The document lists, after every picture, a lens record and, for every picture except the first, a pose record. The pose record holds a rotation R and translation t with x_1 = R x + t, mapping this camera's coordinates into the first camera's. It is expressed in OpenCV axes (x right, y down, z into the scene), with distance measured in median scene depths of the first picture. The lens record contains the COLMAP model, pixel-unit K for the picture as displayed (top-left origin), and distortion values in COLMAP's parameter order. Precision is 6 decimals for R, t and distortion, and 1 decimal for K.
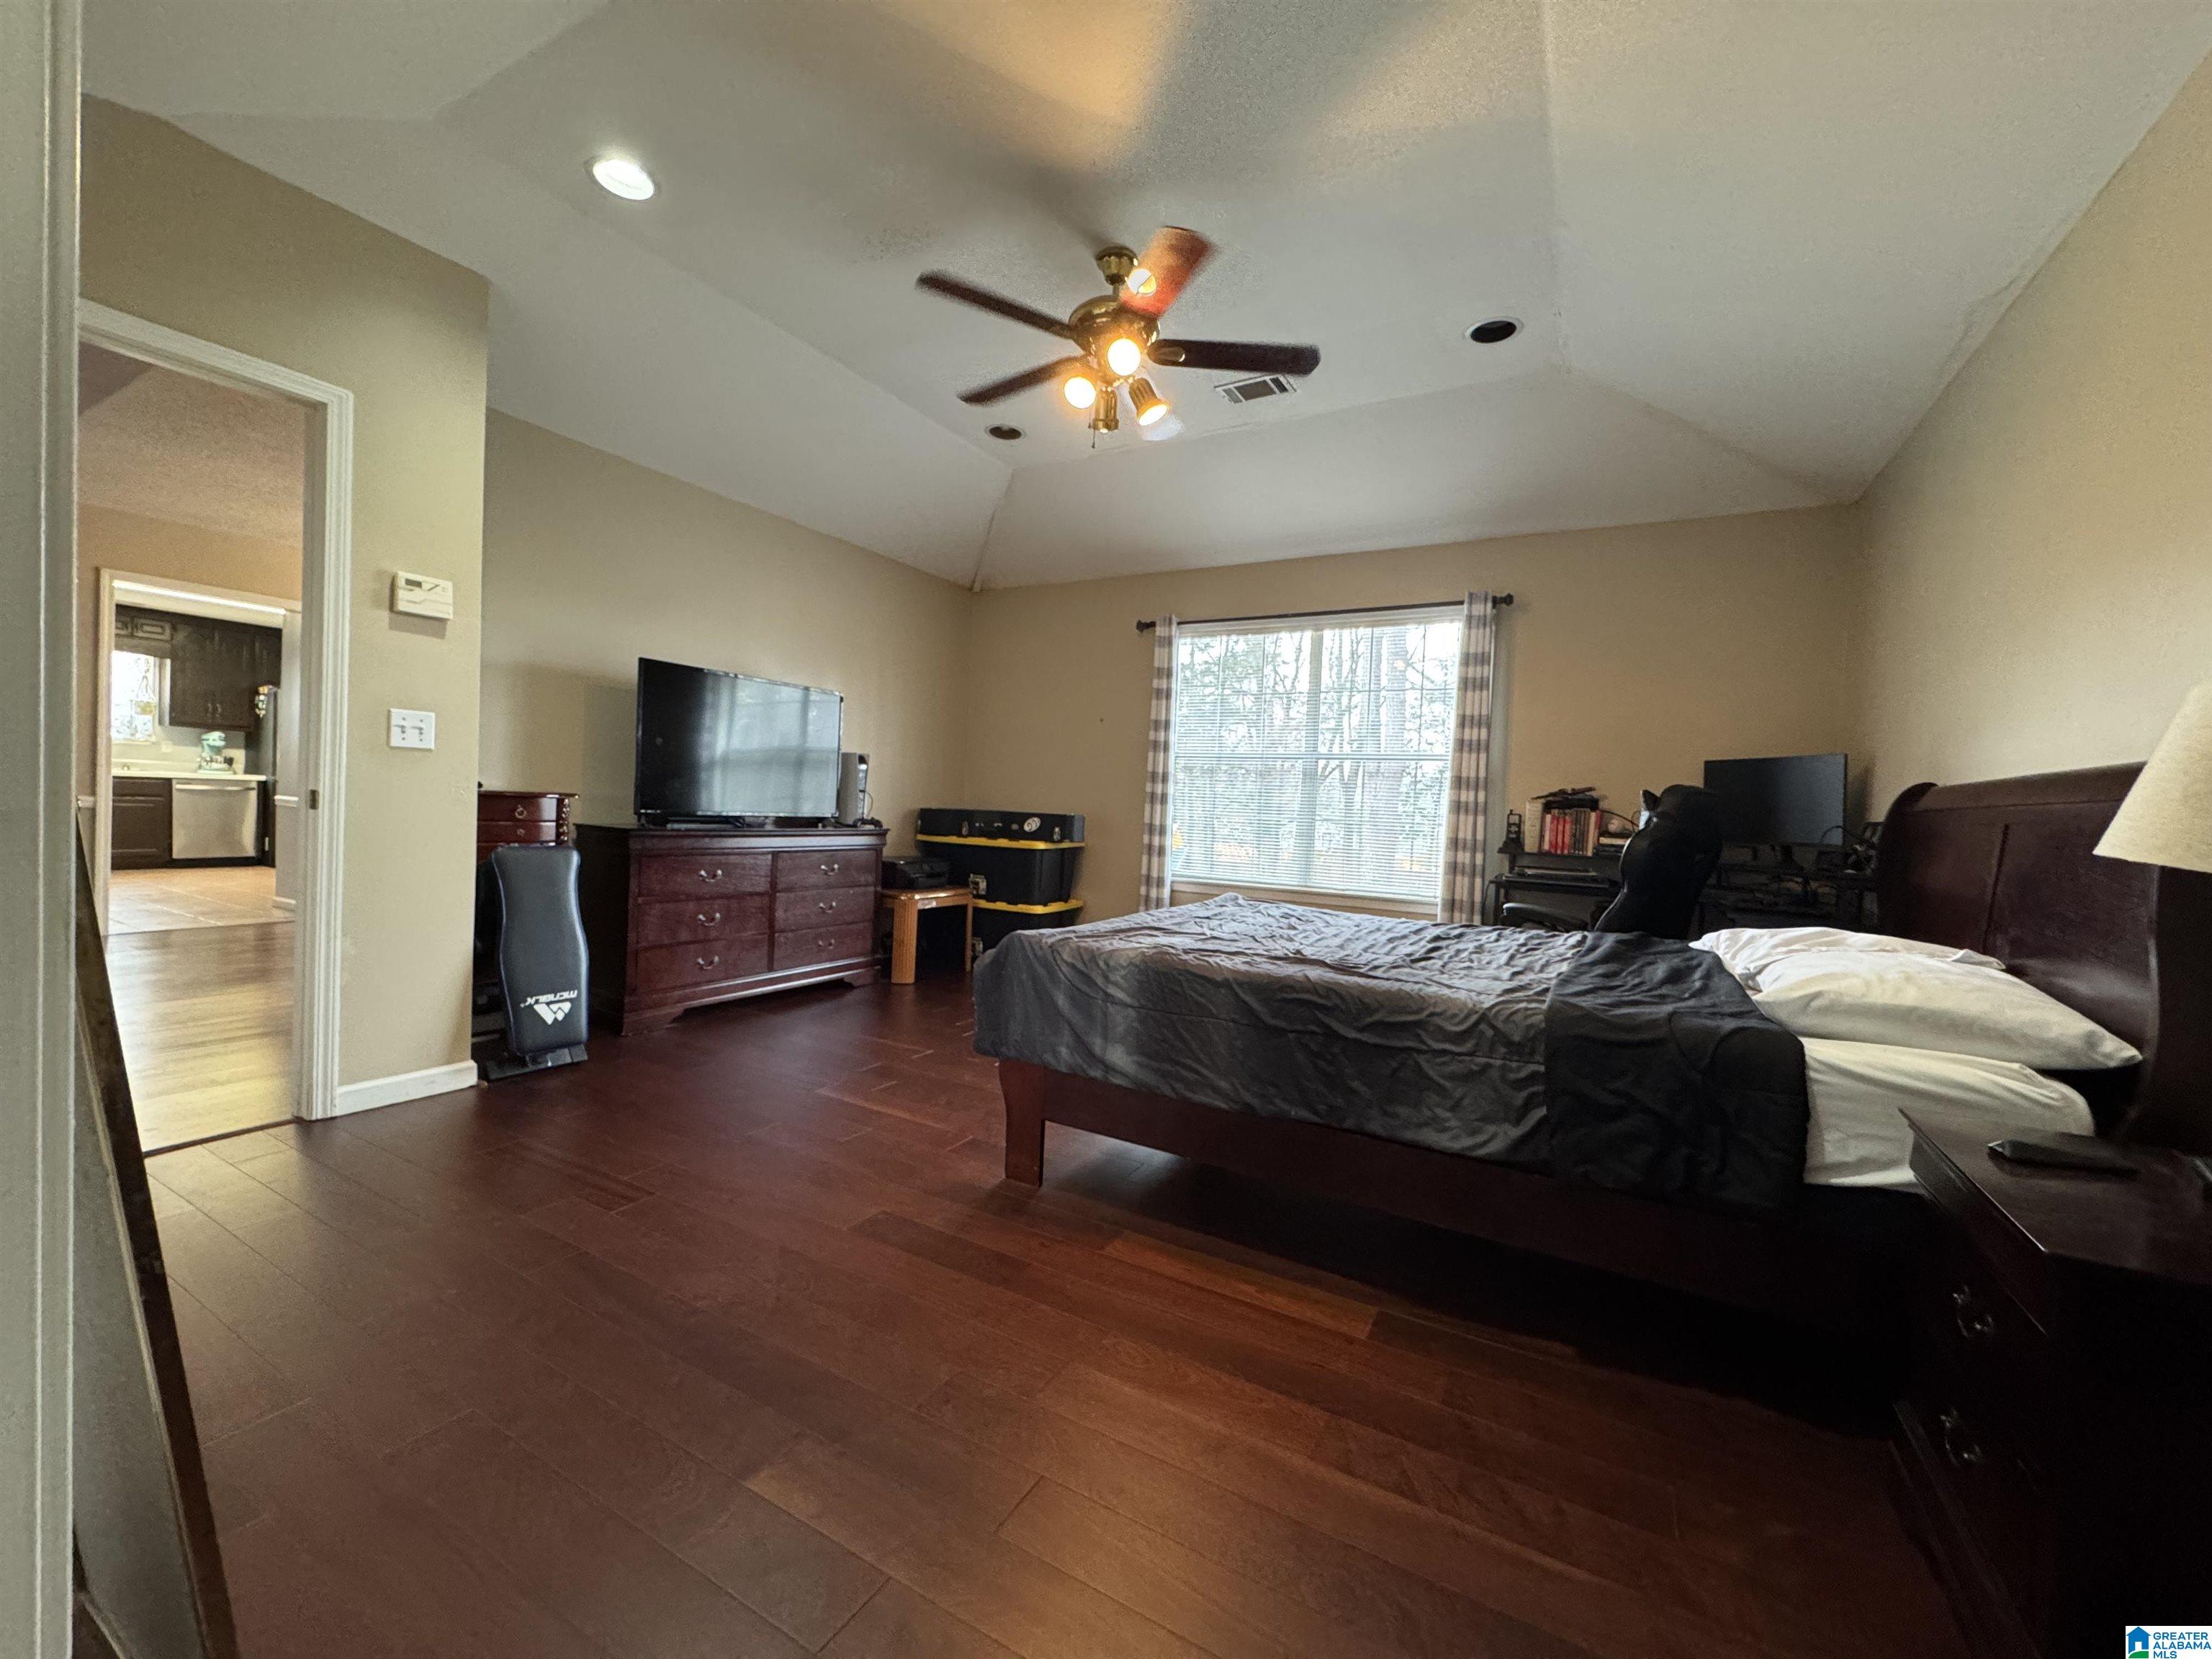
lens RADIAL K [[887.1, 0, 1101.8], [0, 887.1, 829.2], [0, 0, 1]] dist [-0.002116, 0.000937]
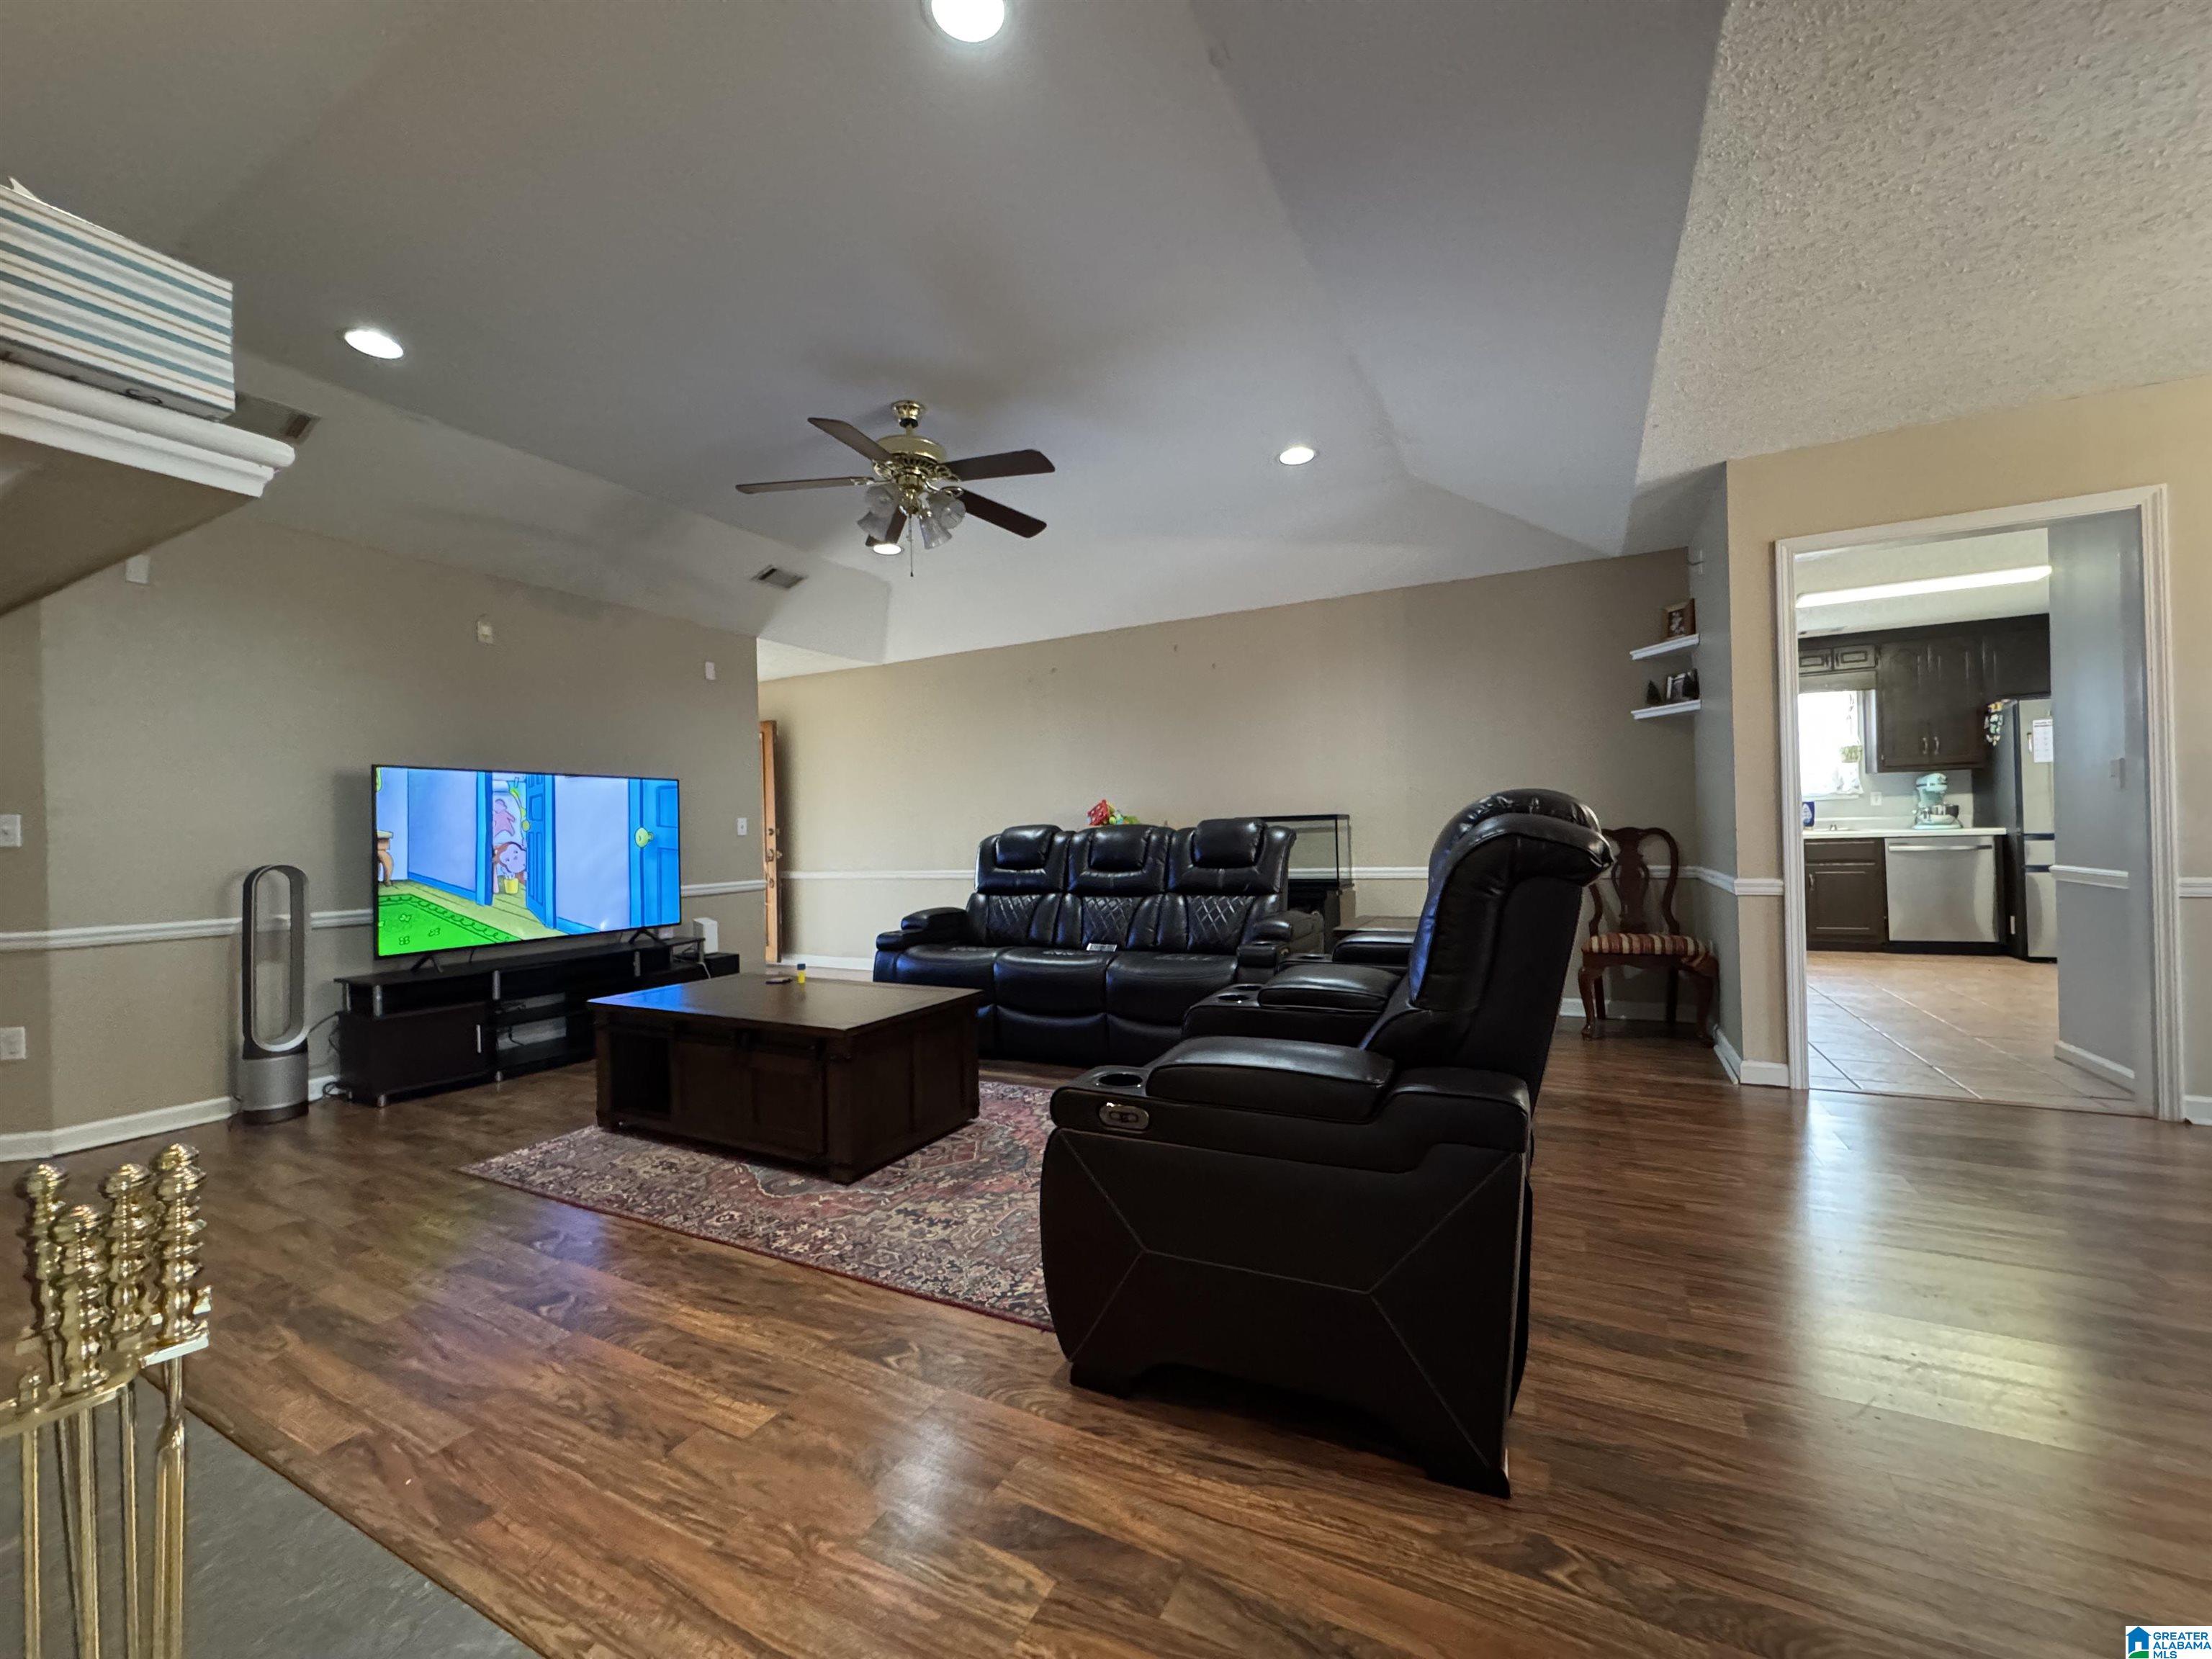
lens RADIAL K [[887.1, 0, 1104.2], [0, 887.1, 830.1], [0, 0, 1]] dist [-0.002116, 0.000937]
pose [[0.016614, -0.052836, -0.998465, -0.263484], [-0.003382, 0.998594, -0.052899, -0.019759], [0.999856, 0.004255, 0.016412, 0.284124]]
